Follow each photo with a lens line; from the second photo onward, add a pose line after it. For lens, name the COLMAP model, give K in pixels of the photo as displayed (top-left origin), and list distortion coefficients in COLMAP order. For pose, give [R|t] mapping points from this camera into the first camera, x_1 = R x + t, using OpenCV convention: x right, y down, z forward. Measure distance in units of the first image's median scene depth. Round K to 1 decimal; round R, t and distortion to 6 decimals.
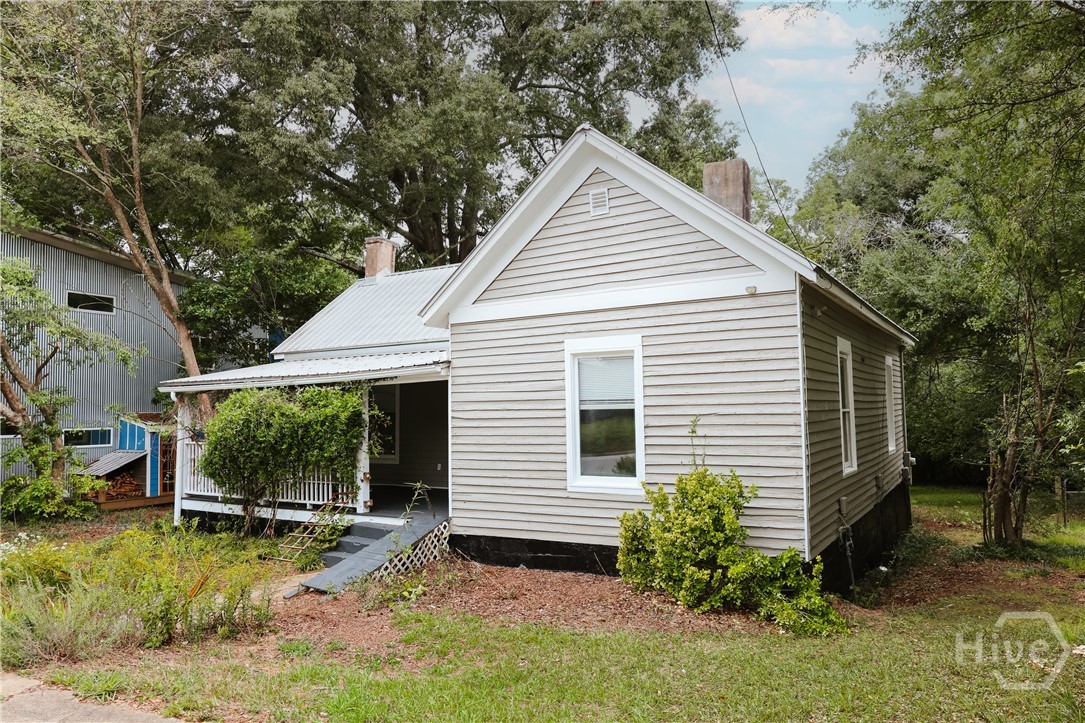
lens RADIAL K [[725.2, 0, 542.5], [0, 725.2, 361.5], [0, 0, 1]] dist [0.001251, 0.000157]
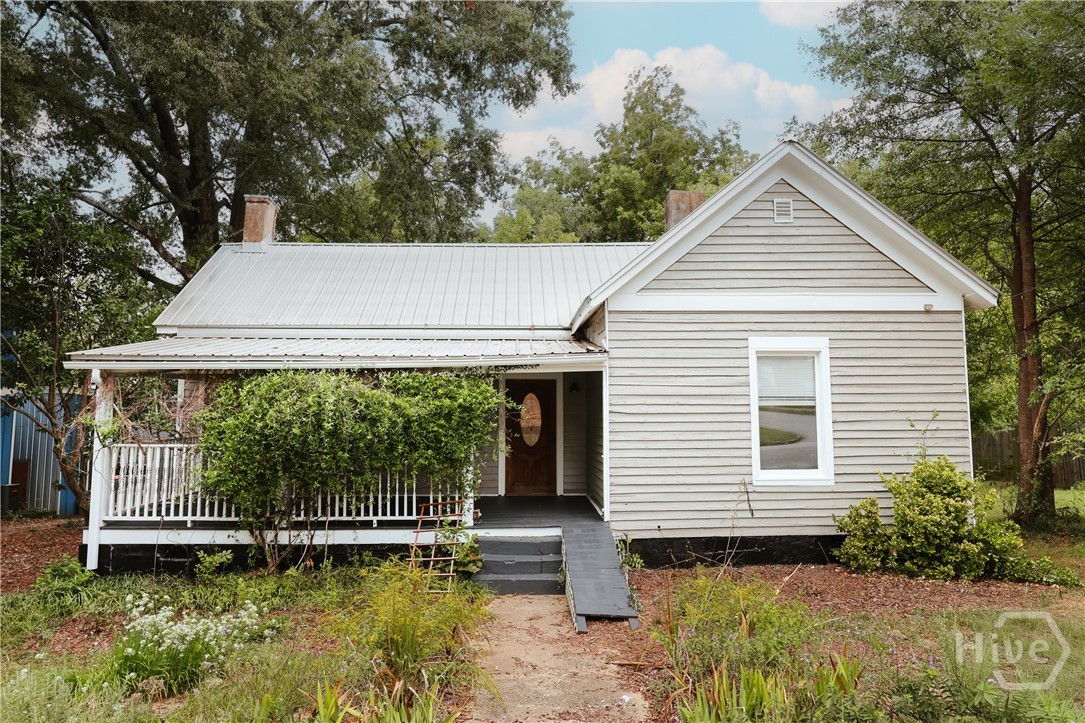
lens RADIAL K [[672.4, 0, 542.4], [0, 672.4, 346.0], [0, 0, 1]] dist [-0.005015, -0.001163]
pose [[0.835584, 0.069612, 0.544934, -0.731470], [-0.048953, 0.997428, -0.052352, 0.046863], [-0.547177, 0.017069, 0.836843, 0.365115]]
